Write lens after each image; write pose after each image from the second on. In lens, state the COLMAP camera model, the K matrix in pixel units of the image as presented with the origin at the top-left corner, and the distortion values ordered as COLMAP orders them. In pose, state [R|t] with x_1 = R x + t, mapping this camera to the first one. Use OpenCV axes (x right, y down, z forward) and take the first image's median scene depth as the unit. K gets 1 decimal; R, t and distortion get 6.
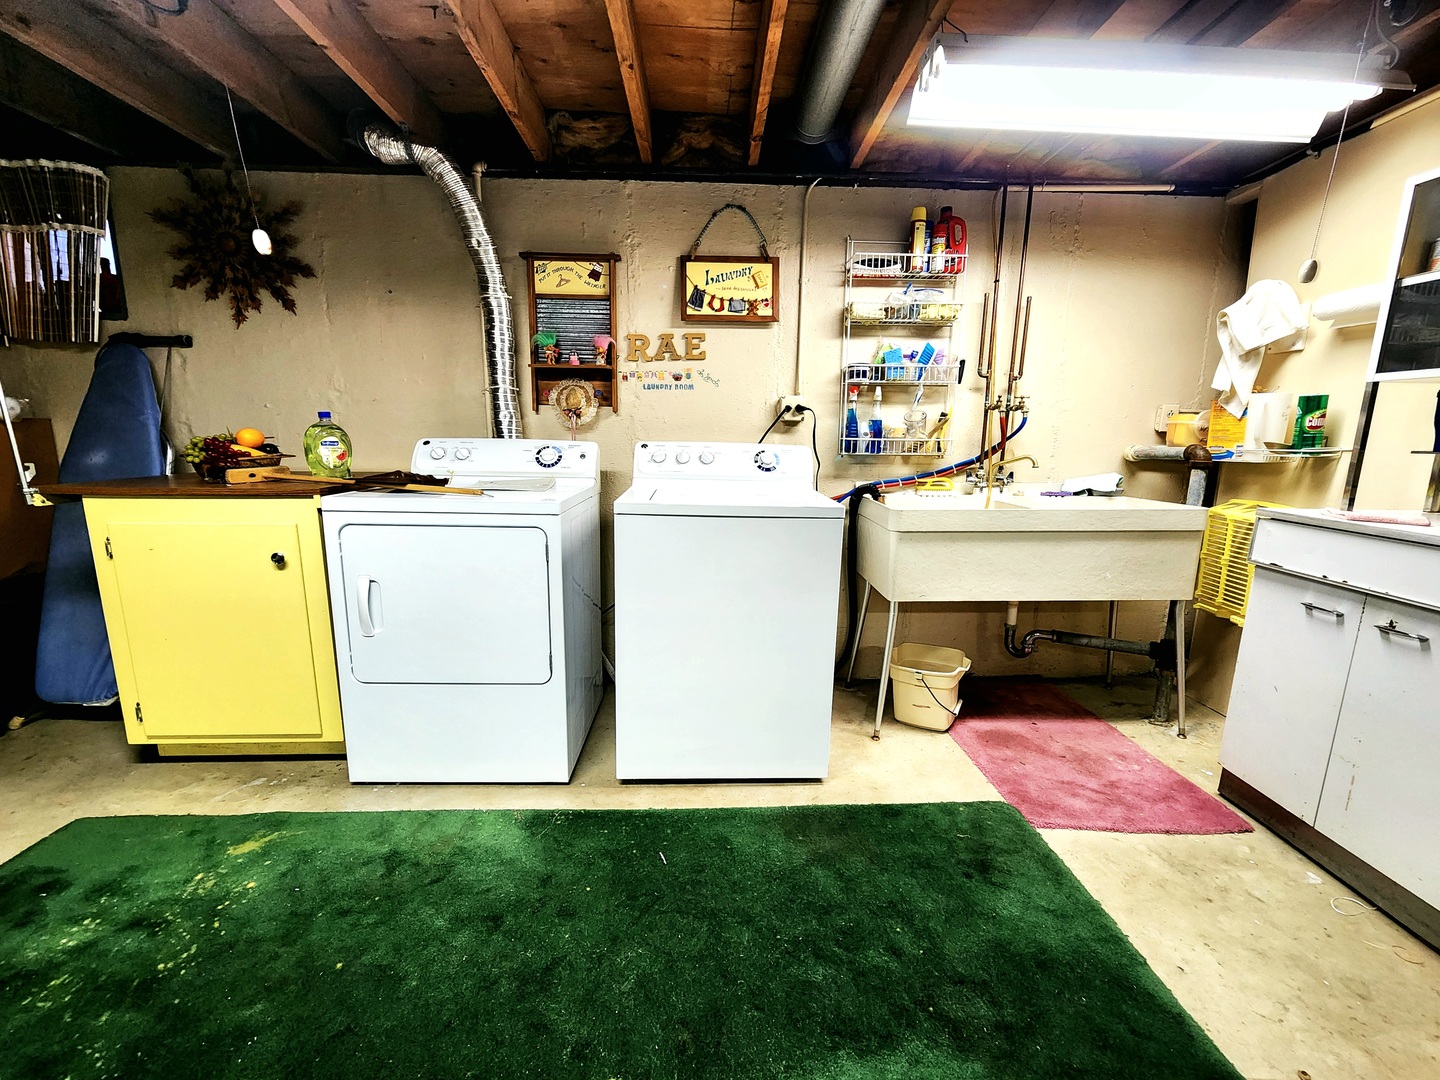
lens RADIAL K [[588.0, 0, 720.0], [0, 588.0, 540.0], [0, 0, 1]] dist [0.000984, -0.000185]
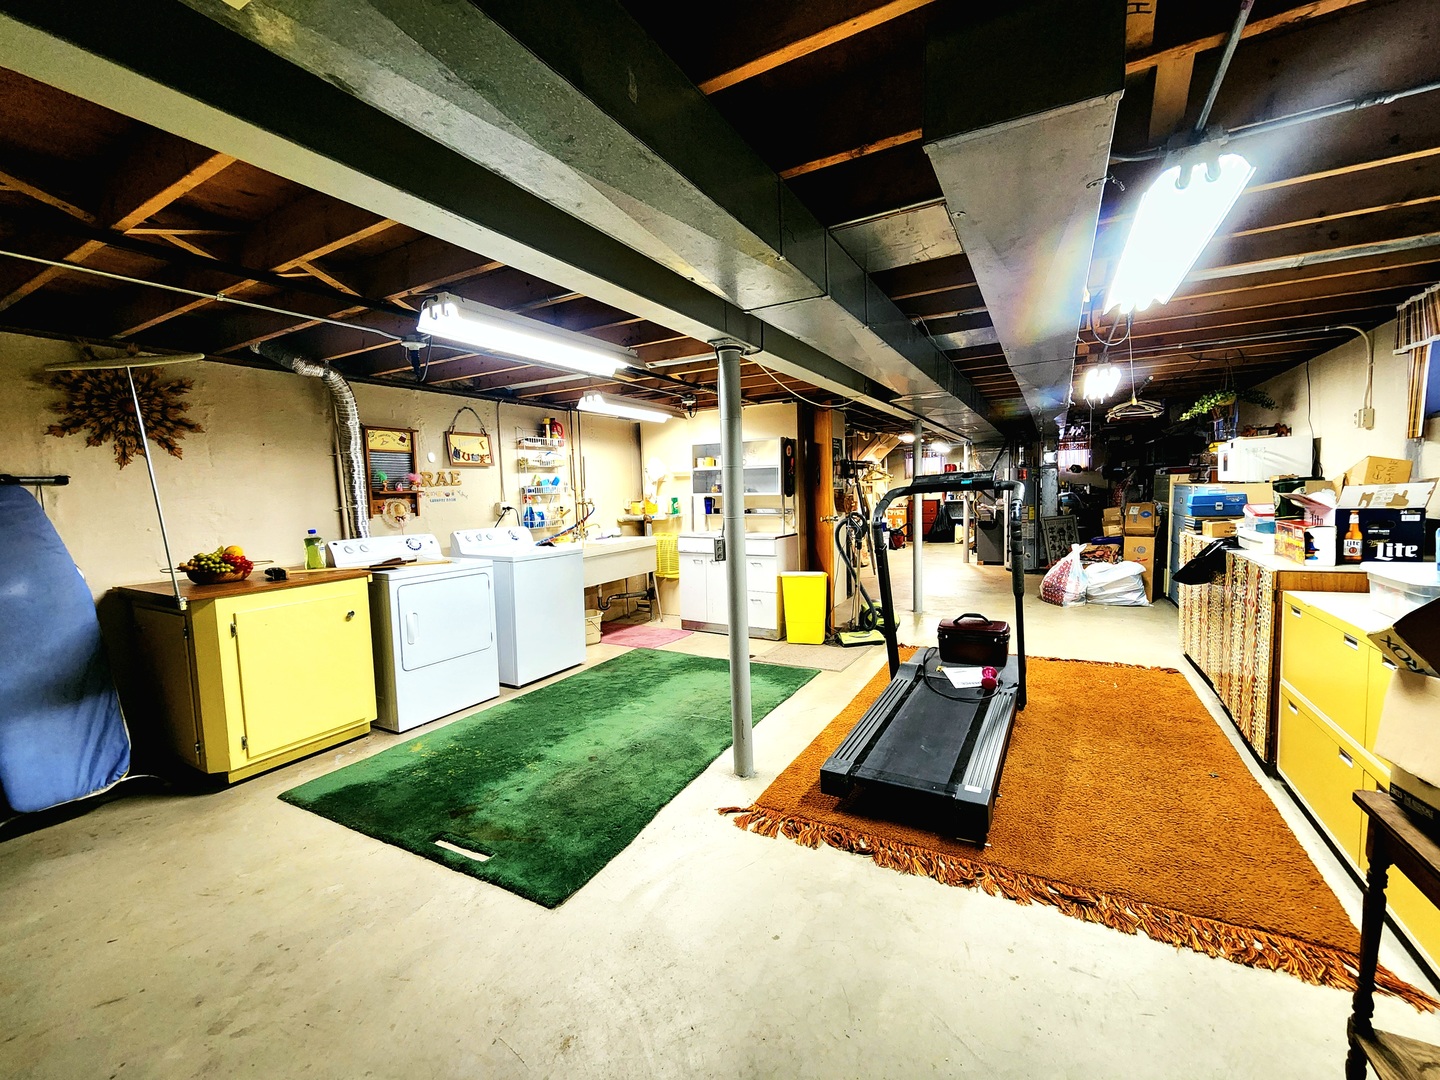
lens RADIAL K [[588.4, 0, 728.2], [0, 588.4, 536.3], [0, 0, 1]] dist [0.000063, -0.000766]
pose [[0.512627, -0.094900, 0.853351, -1.231689], [0.182117, 0.983277, -0.000052, 0.005915], [-0.839075, 0.155436, 0.521337, -0.669880]]
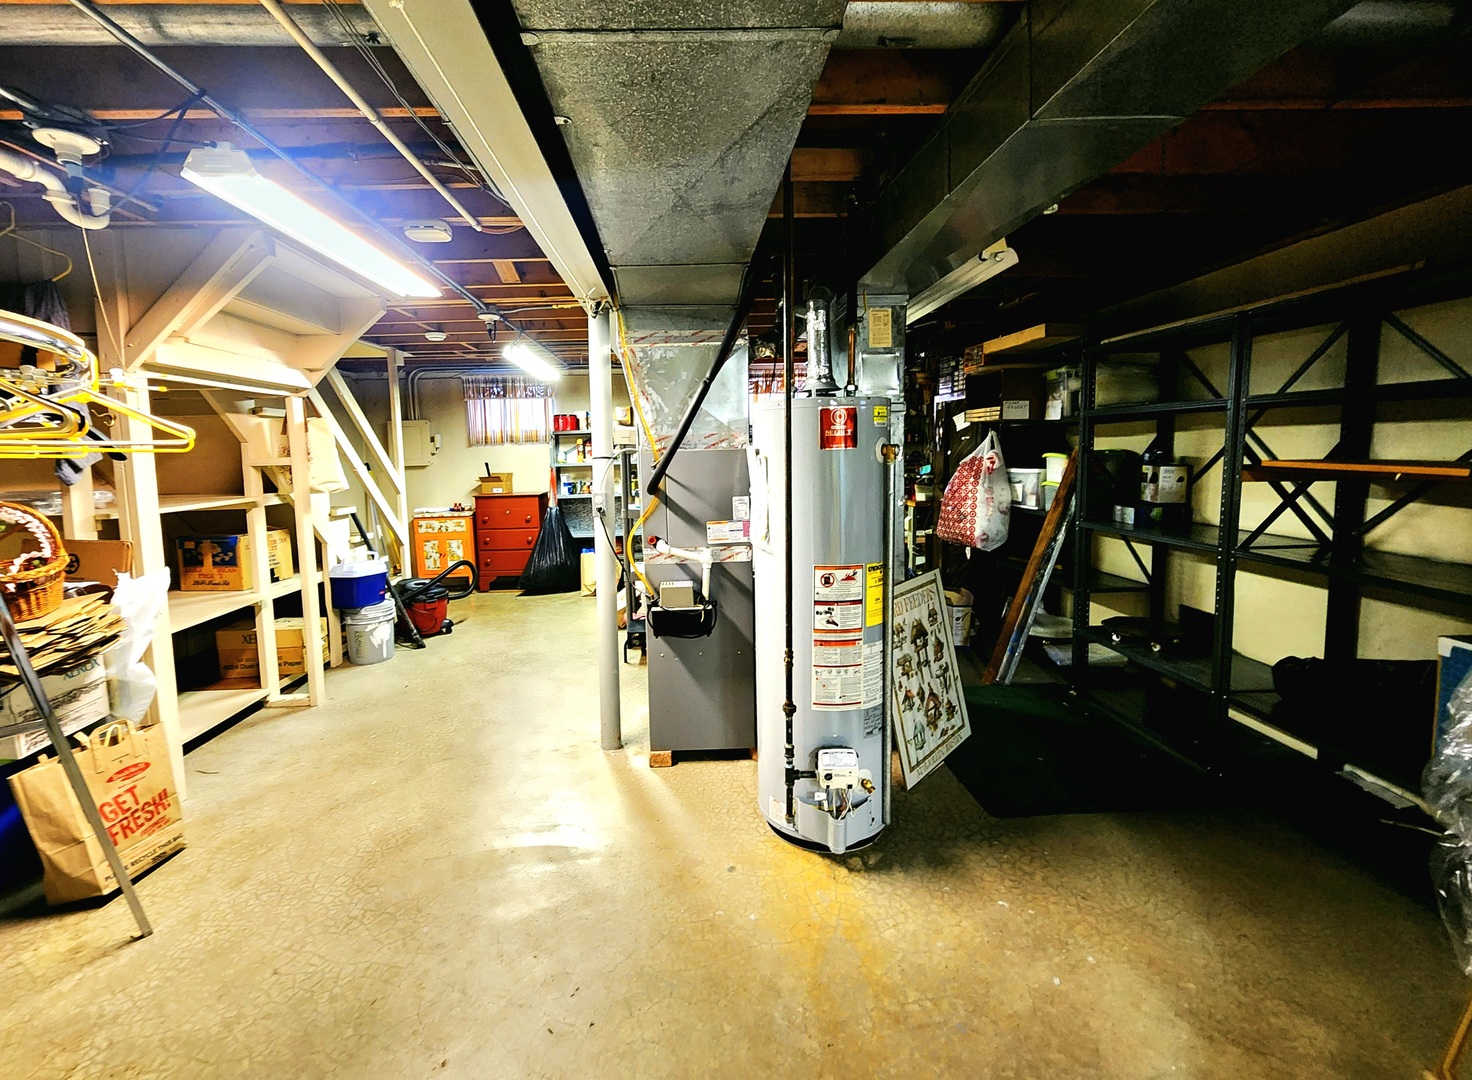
lens RADIAL K [[645.2, 0, 694.0], [0, 645.2, 507.9], [0, 0, 1]] dist [0.002368, 0.000375]
pose [[0.011872, -0.101049, 0.994811, 1.795785], [0.191922, 0.976614, 0.096911, -0.052977], [-0.981338, 0.189775, 0.030988, -0.196993]]
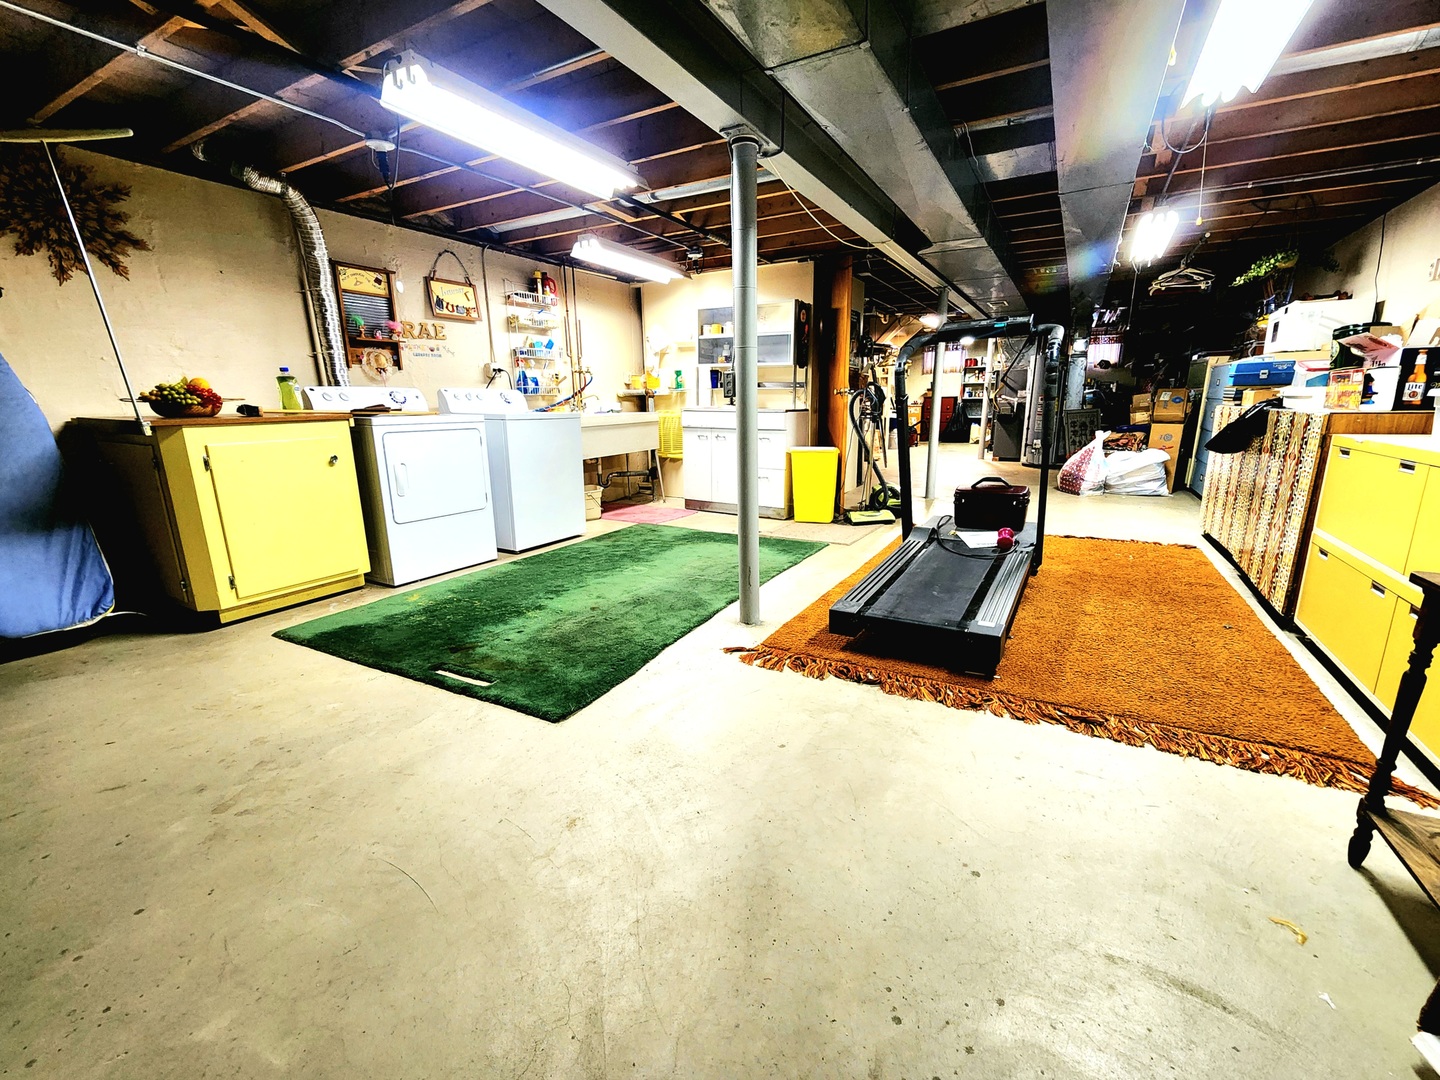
lens RADIAL K [[602.4, 0, 735.7], [0, 602.4, 542.4], [0, 0, 1]] dist [-0.000289, -0.000196]
pose [[0.509421, -0.217877, 0.832478, -1.218860], [0.162518, 0.974366, 0.155562, 0.134161], [-0.845032, 0.056046, 0.531771, -0.623564]]
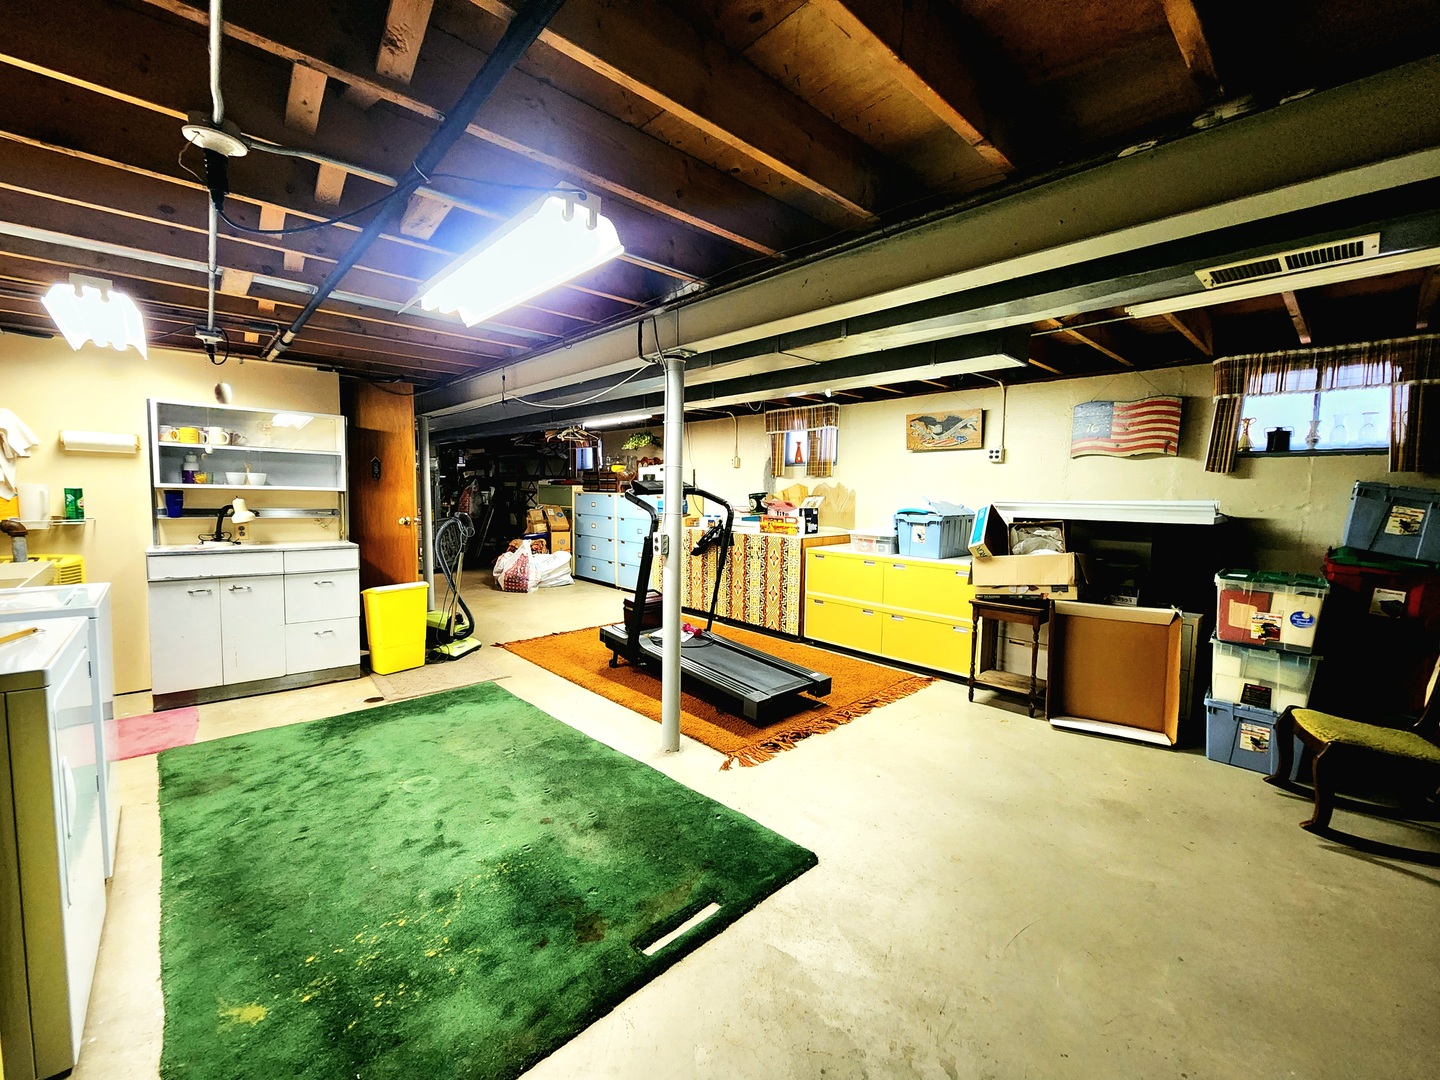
lens RADIAL K [[588.4, 0, 728.2], [0, 588.4, 536.3], [0, 0, 1]] dist [0.000063, -0.000766]
pose [[-0.656844, -0.082519, 0.749497, -1.254478], [0.103767, 0.974644, 0.198246, -0.204671], [-0.746852, 0.207990, -0.631627, 0.561552]]
